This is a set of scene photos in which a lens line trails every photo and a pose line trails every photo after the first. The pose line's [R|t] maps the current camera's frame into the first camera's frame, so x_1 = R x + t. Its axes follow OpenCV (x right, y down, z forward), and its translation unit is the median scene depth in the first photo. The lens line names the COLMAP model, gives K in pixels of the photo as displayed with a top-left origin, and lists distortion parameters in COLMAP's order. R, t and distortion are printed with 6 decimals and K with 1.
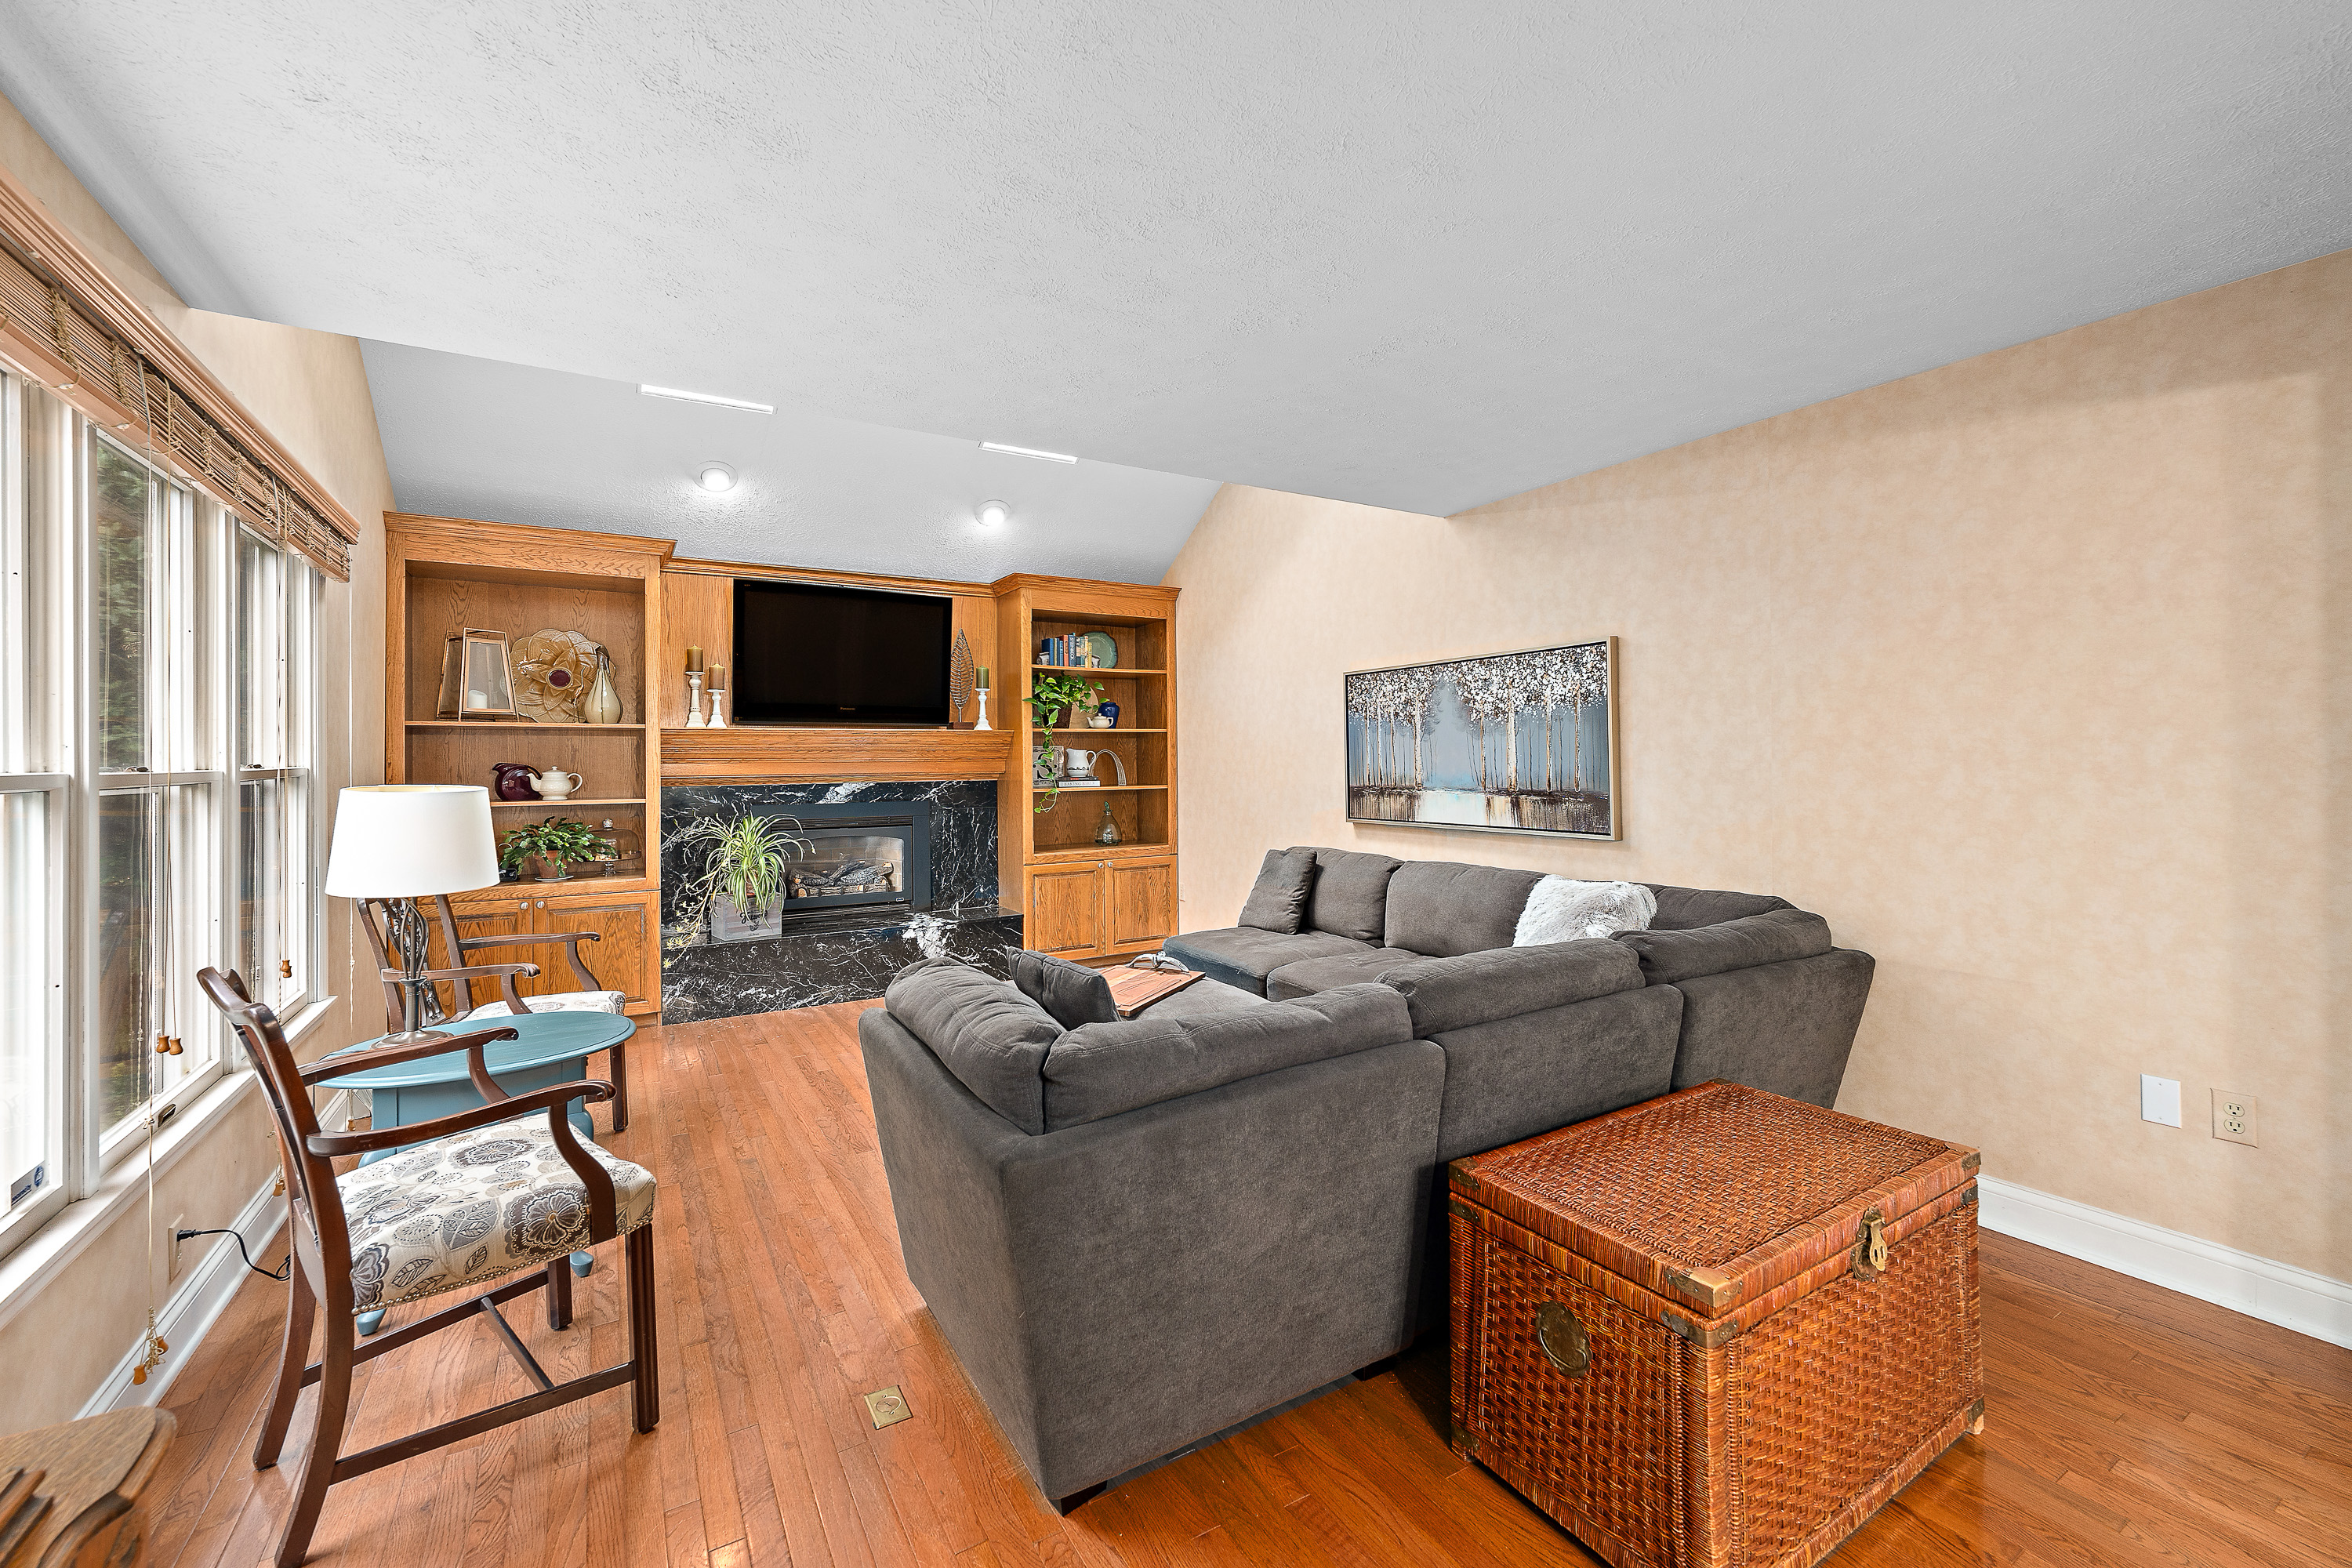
lens RADIAL K [[953.7, 0, 1161.4], [0, 953.7, 757.8], [0, 0, 1]] dist [-0.000506, -0.000273]
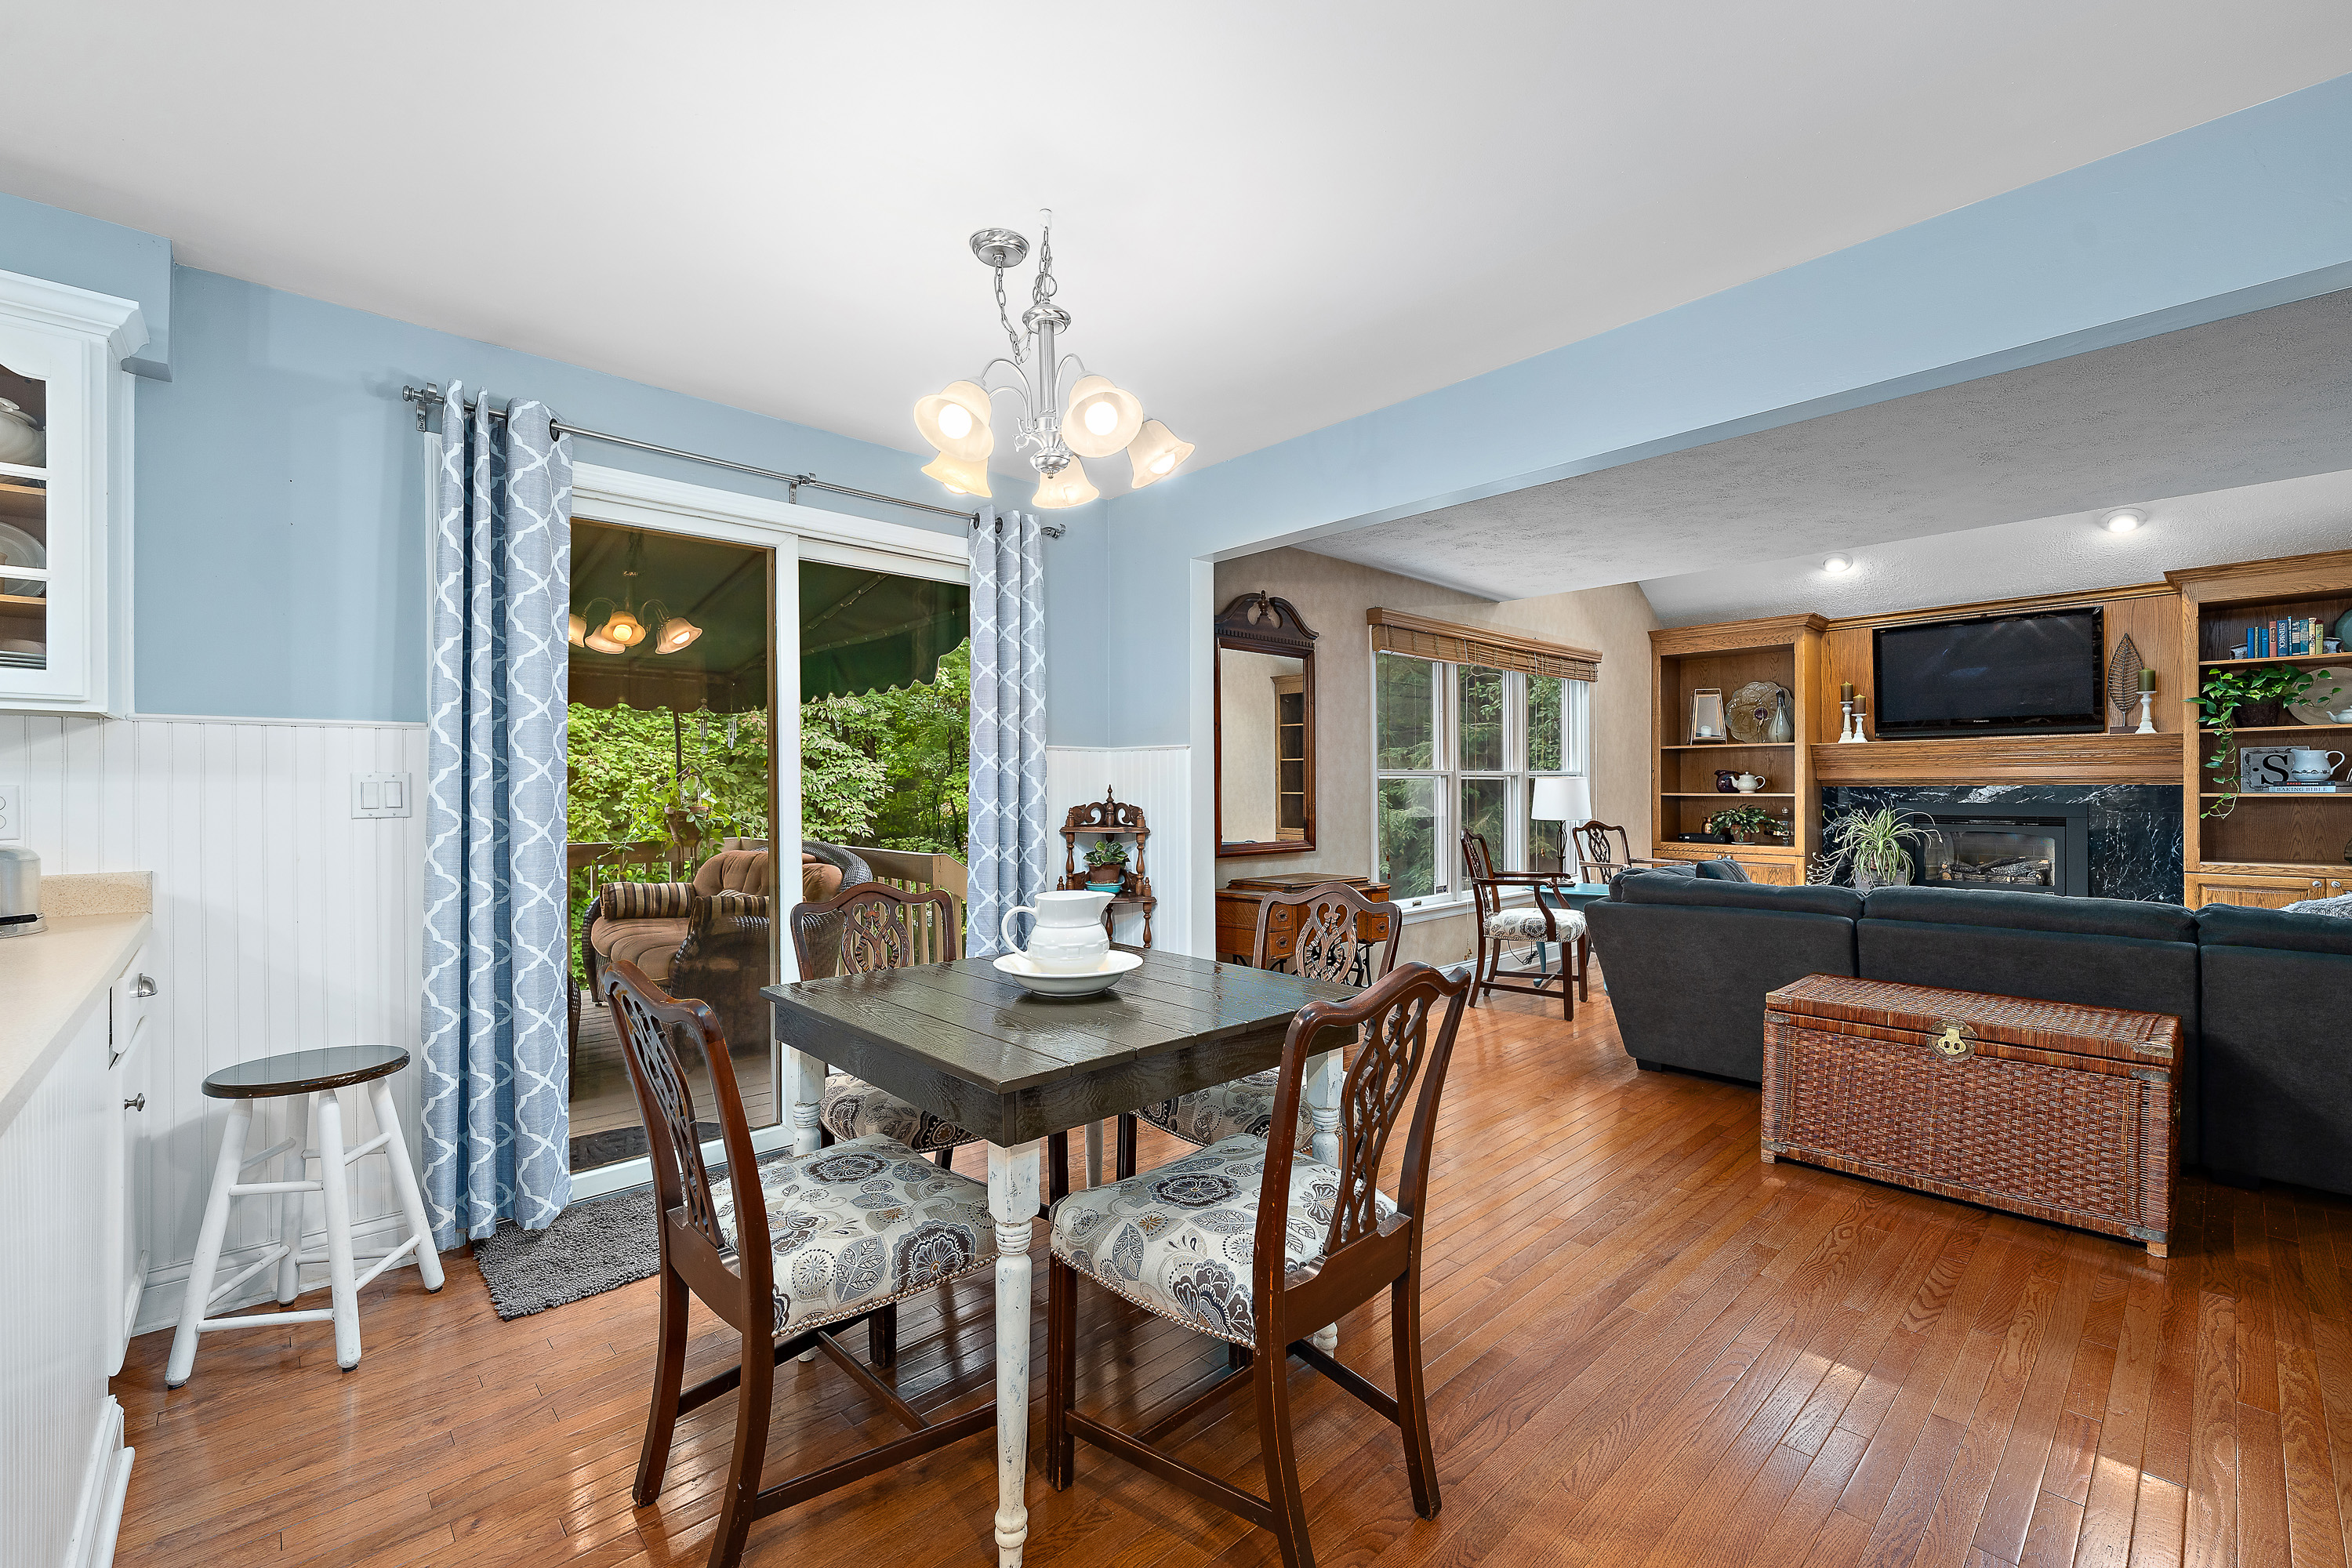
lens RADIAL K [[953.7, 0, 1190.0], [0, 953.7, 792.2], [0, 0, 1]] dist [-0.000506, -0.000273]
pose [[0.210021, 0.013476, -0.977604, 0.580978], [0.007331, 0.999855, 0.015358, 0.009742], [0.977669, -0.010392, 0.209892, -0.180956]]
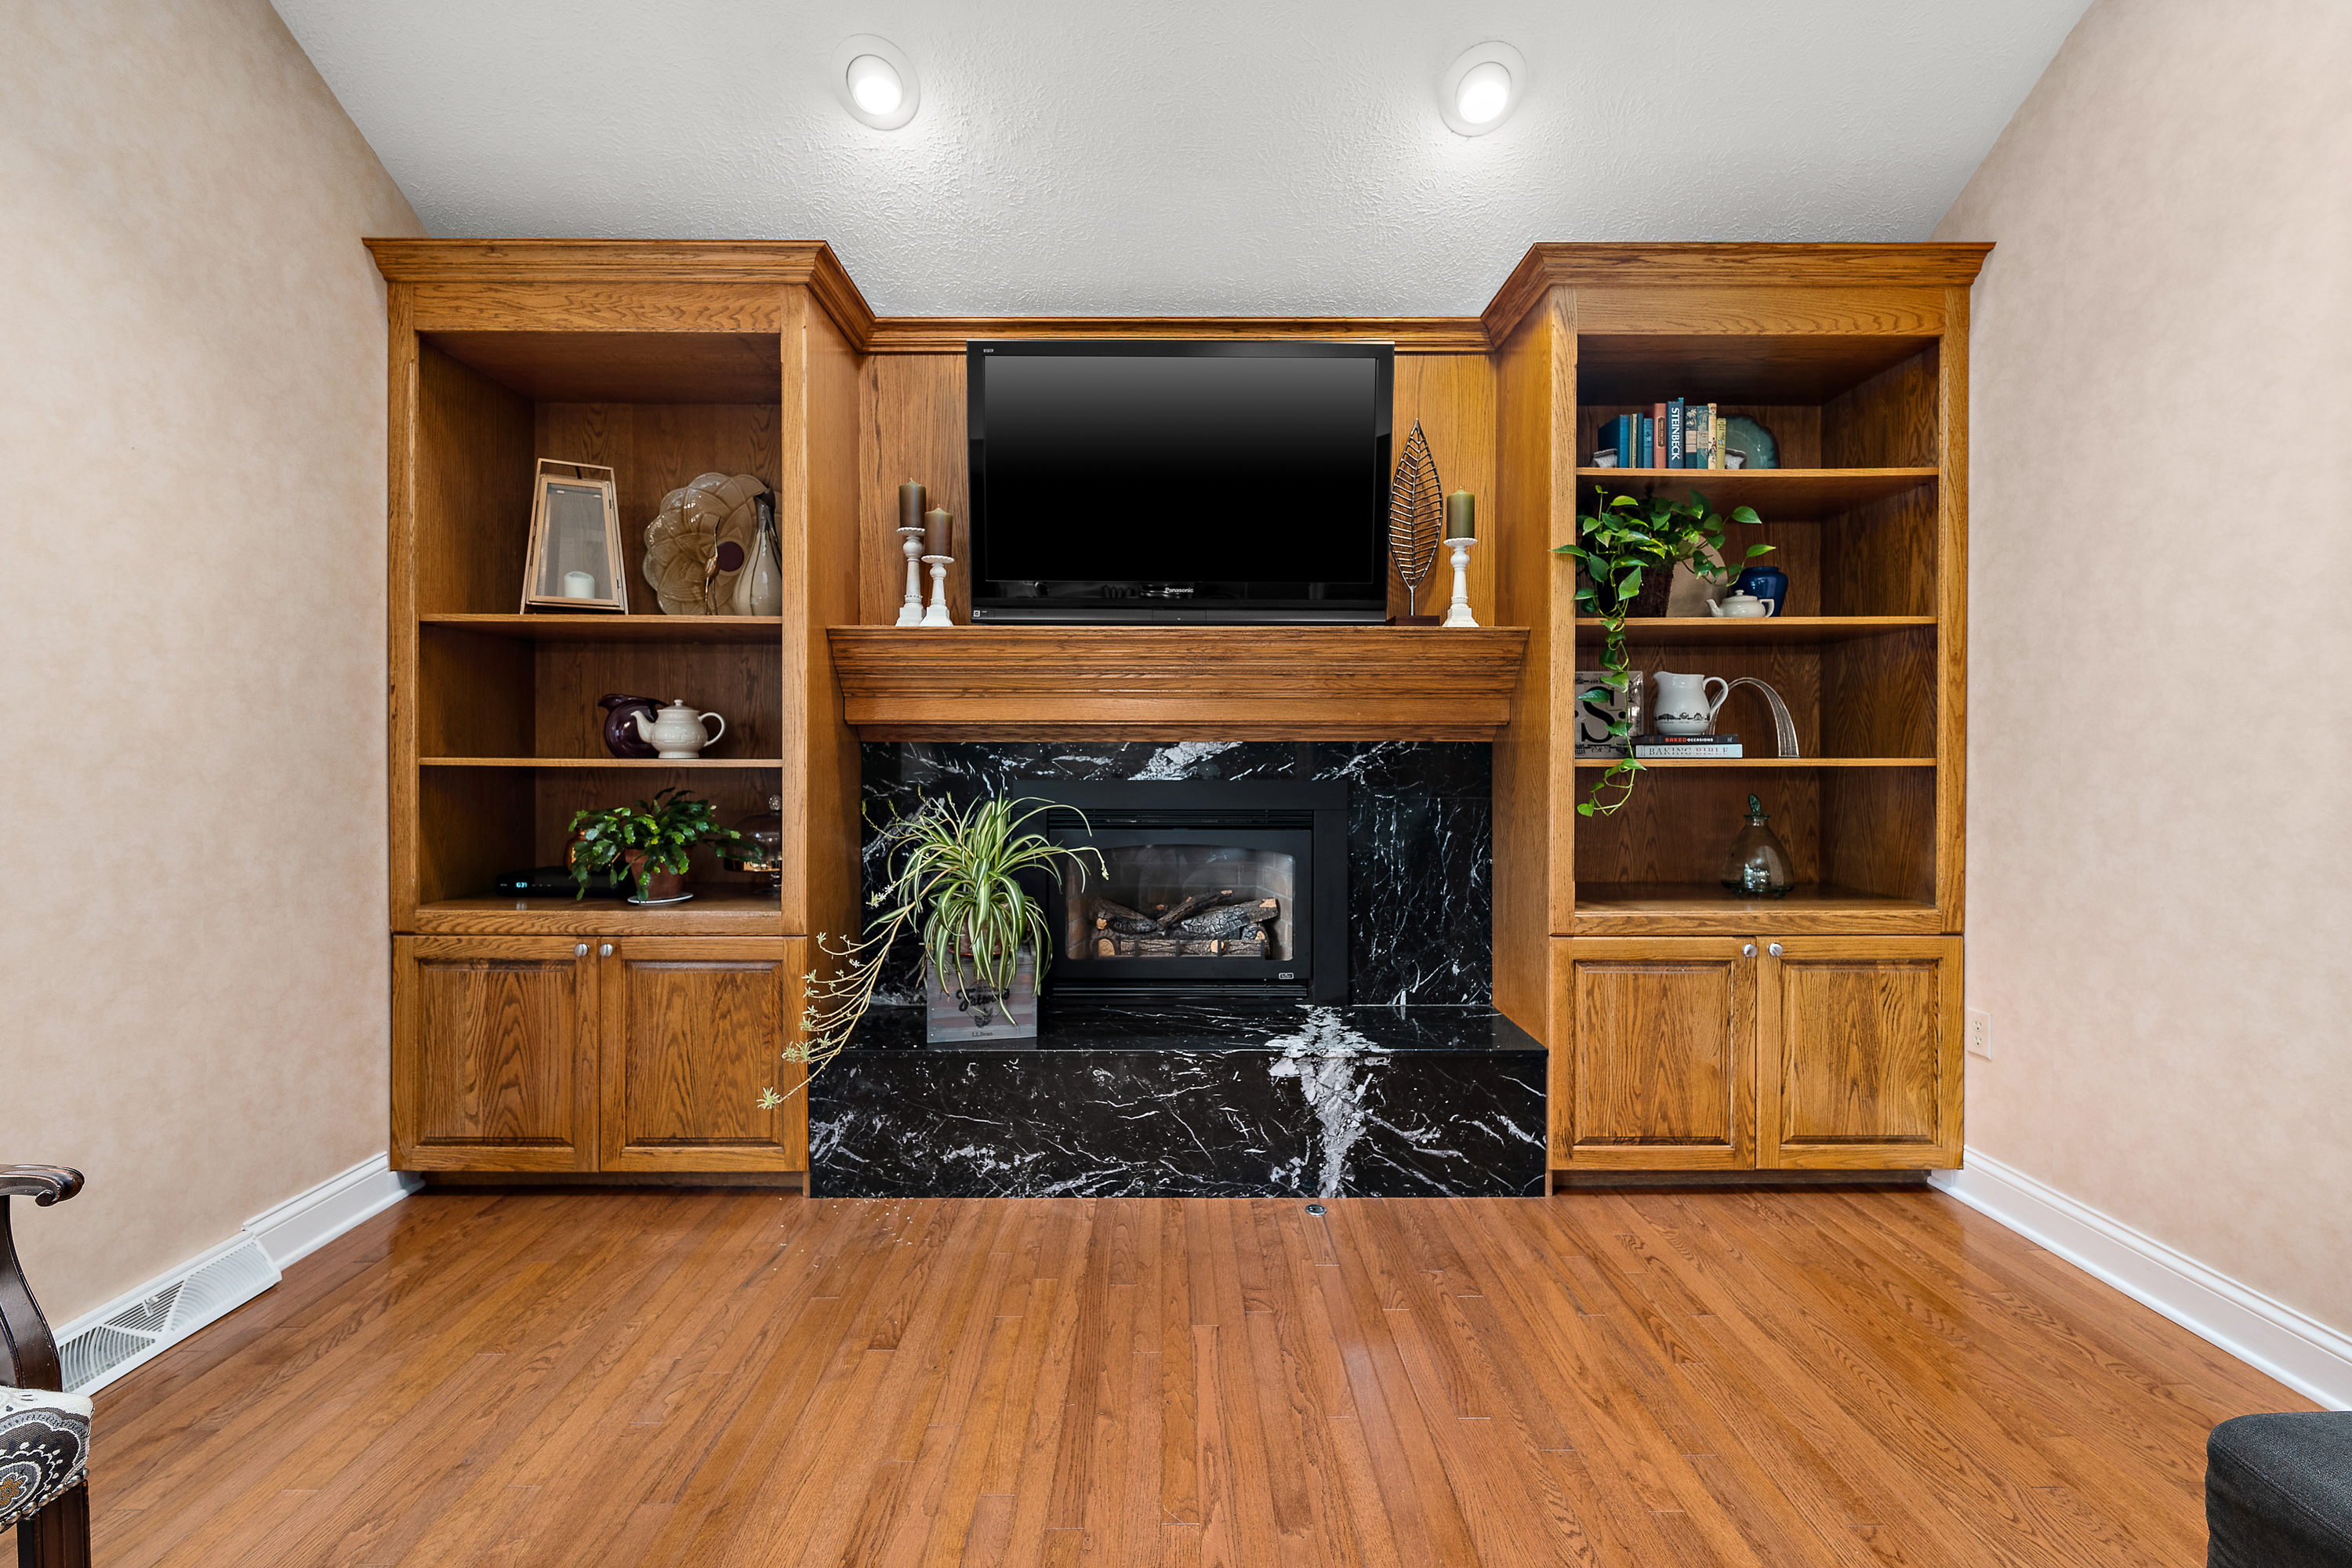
lens RADIAL K [[953.7, 0, 1192.1], [0, 953.7, 753.4], [0, 0, 1]] dist [-0.000506, -0.000273]
pose [[0.877254, 0.013767, -0.479829, -0.079930], [-0.008204, 0.999873, 0.013690, 0.025748], [0.479956, -0.008073, 0.877255, 0.542568]]
